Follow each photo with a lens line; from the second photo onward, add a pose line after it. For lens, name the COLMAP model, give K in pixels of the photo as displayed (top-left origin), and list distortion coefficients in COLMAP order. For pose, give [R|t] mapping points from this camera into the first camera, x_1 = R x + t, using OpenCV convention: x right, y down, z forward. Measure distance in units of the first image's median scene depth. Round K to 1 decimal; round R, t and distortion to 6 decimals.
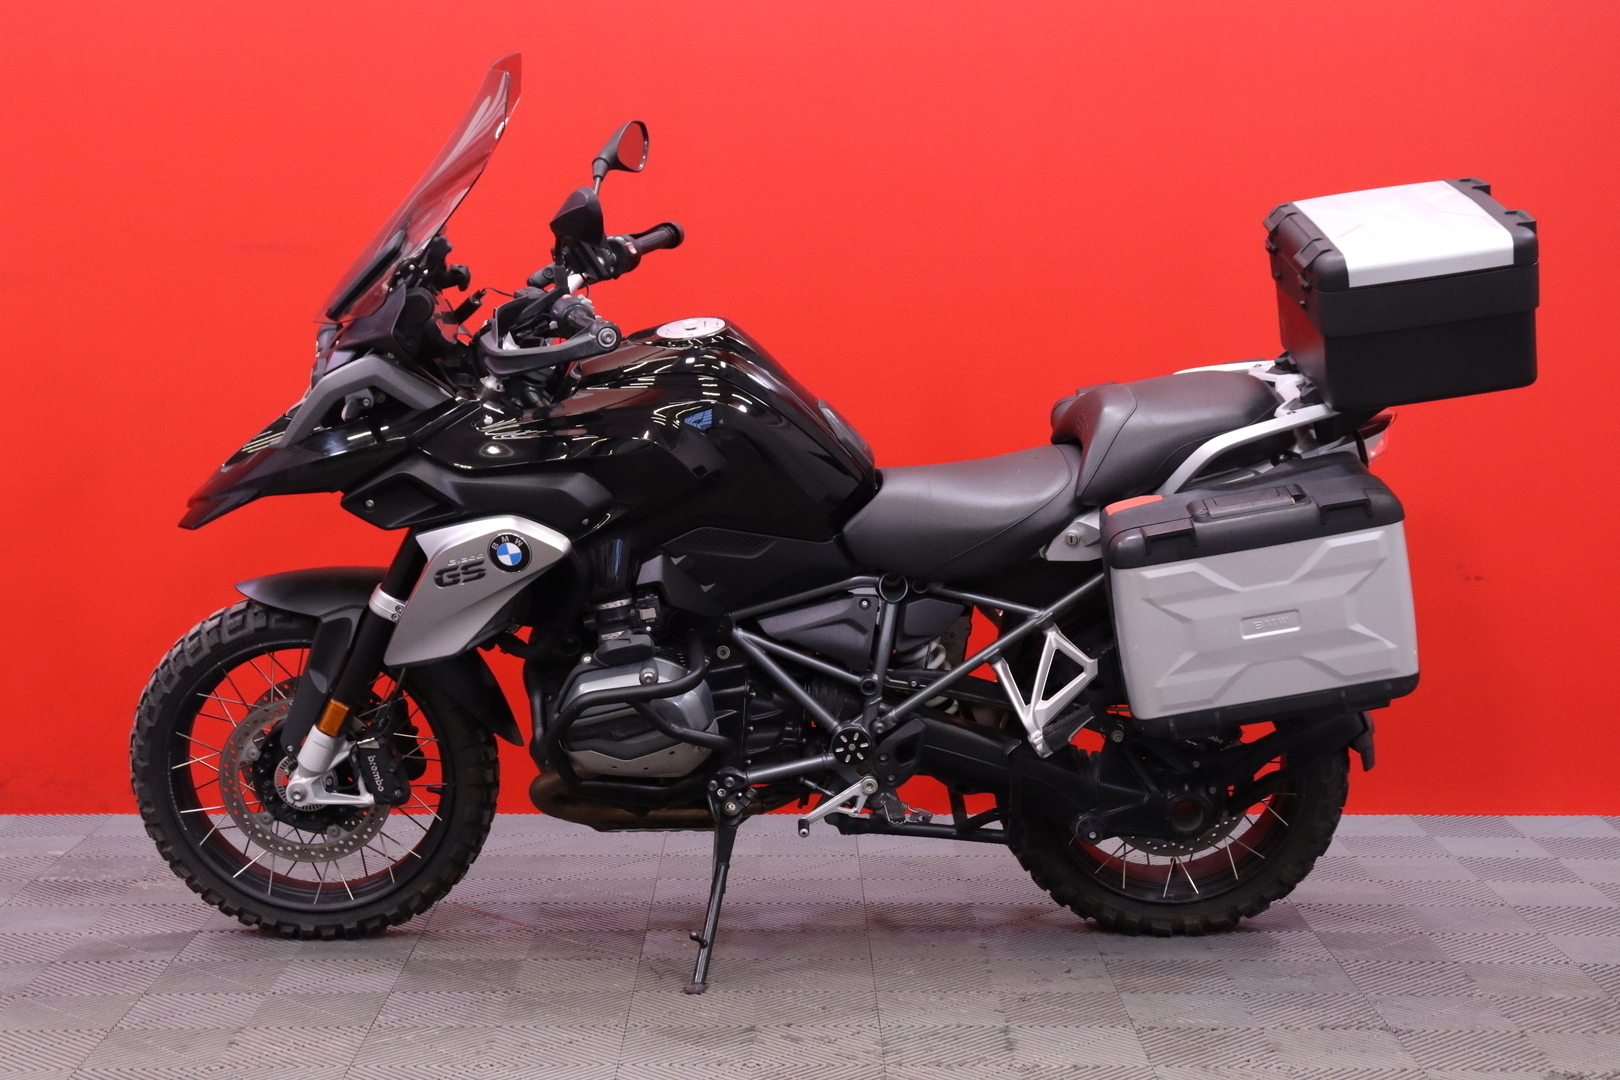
lens RADIAL K [[2662.3, 0, 810.0], [0, 2662.3, 540.0], [0, 0, 1]] dist [0.148103, 0.093231]
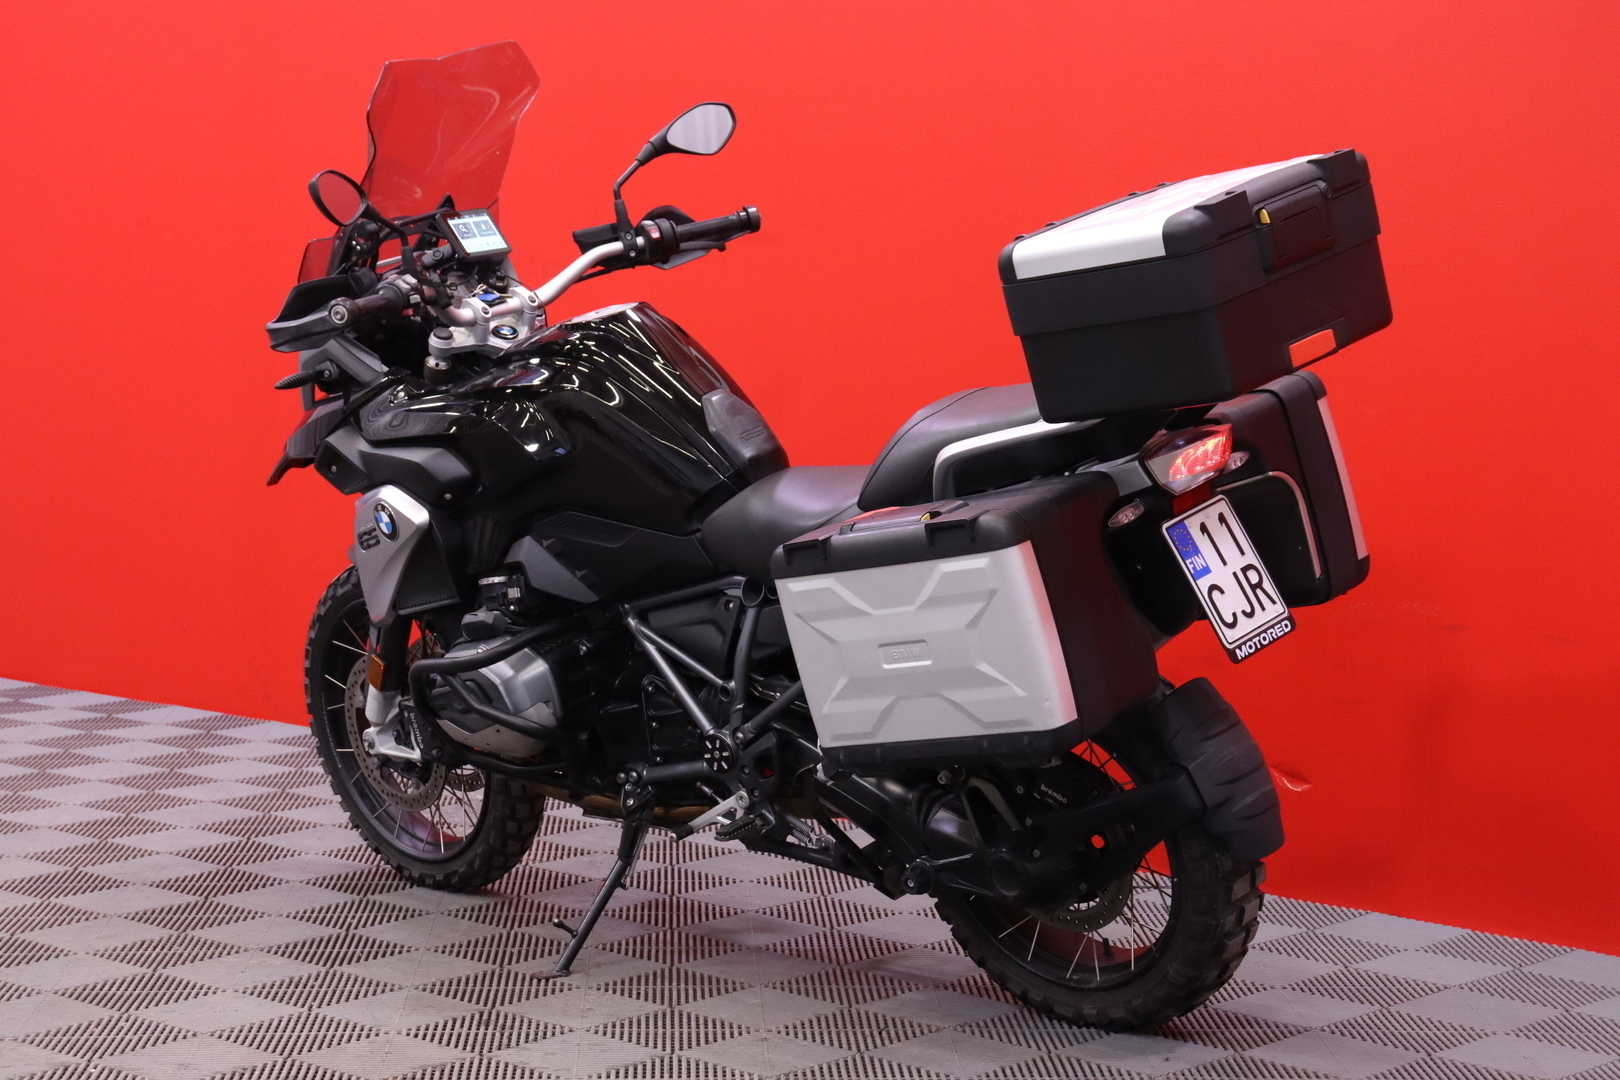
lens RADIAL K [[3179.1, 0, 810.0], [0, 3179.1, 540.0], [0, 0, 1]] dist [0.284061, -0.037551]
pose [[0.731114, 0.068398, -0.678818, 0.820374], [-0.077387, 0.996855, 0.017094, -0.021075], [0.677852, 0.040034, 0.734107, 0.186529]]
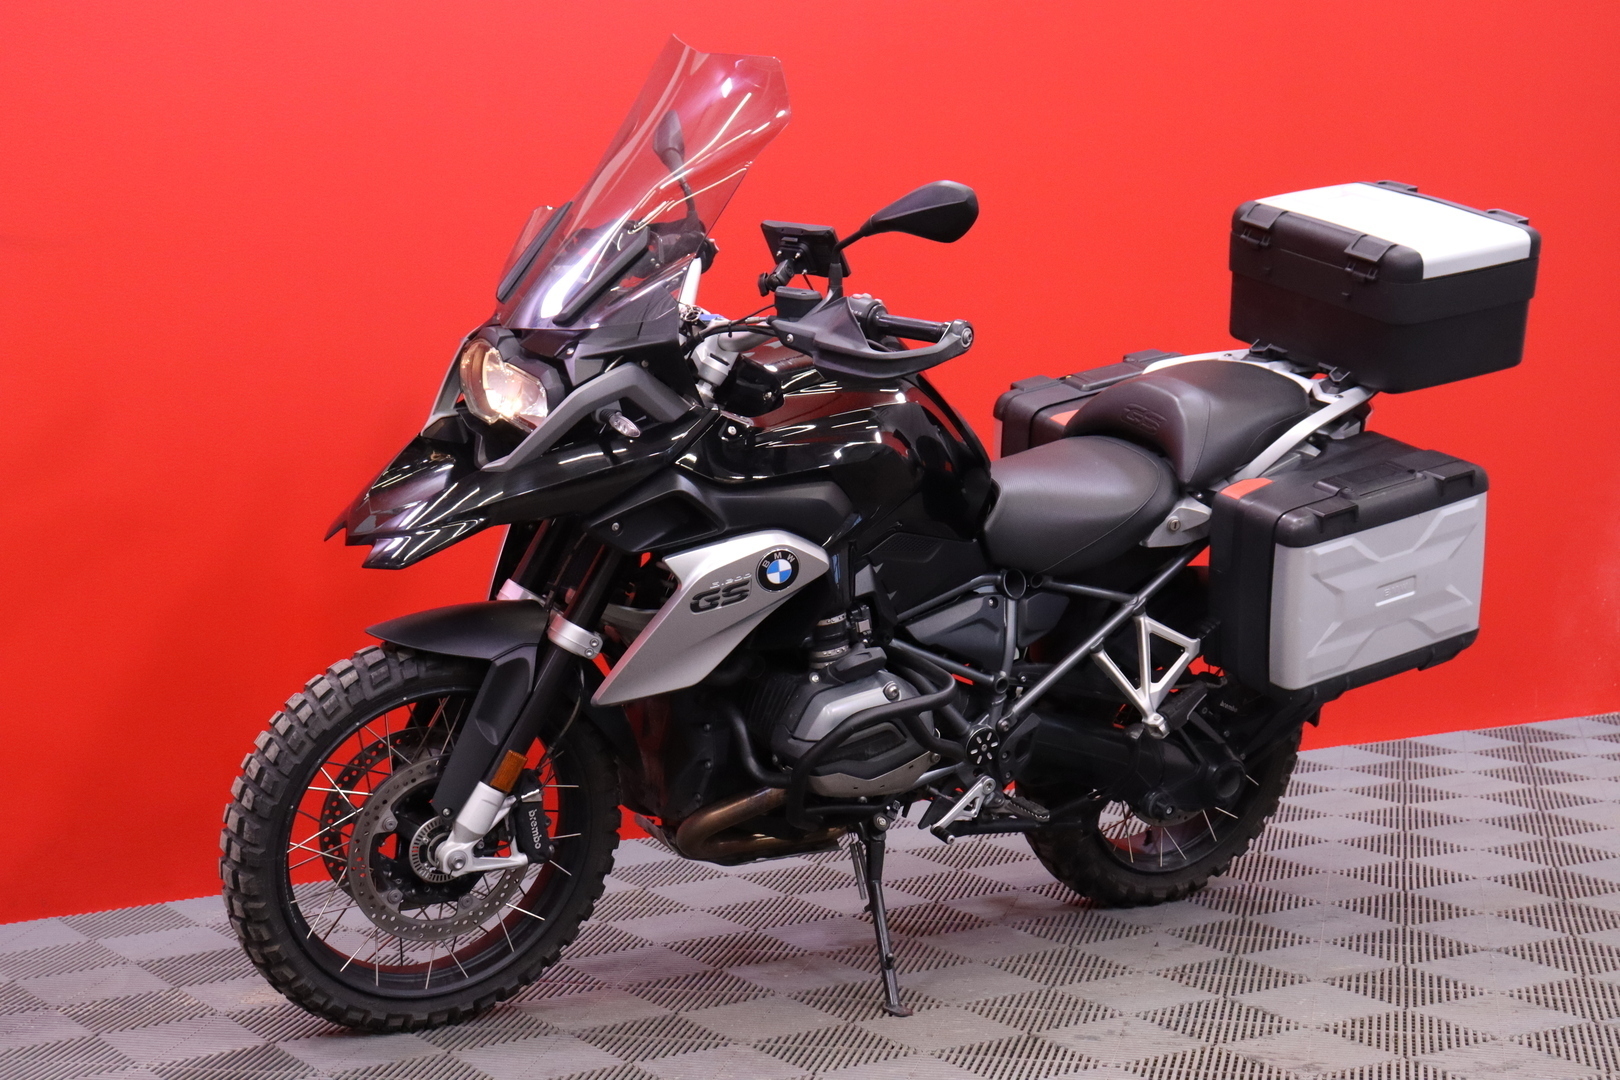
lens RADIAL K [[2843.7, 0, 810.0], [0, 2843.7, 540.0], [0, 0, 1]] dist [0.184754, 0.005769]
pose [[0.839464, -0.057863, 0.540326, -0.615477], [0.059928, 0.998108, 0.013781, -0.018074], [-0.540100, 0.020812, 0.841343, 0.144856]]
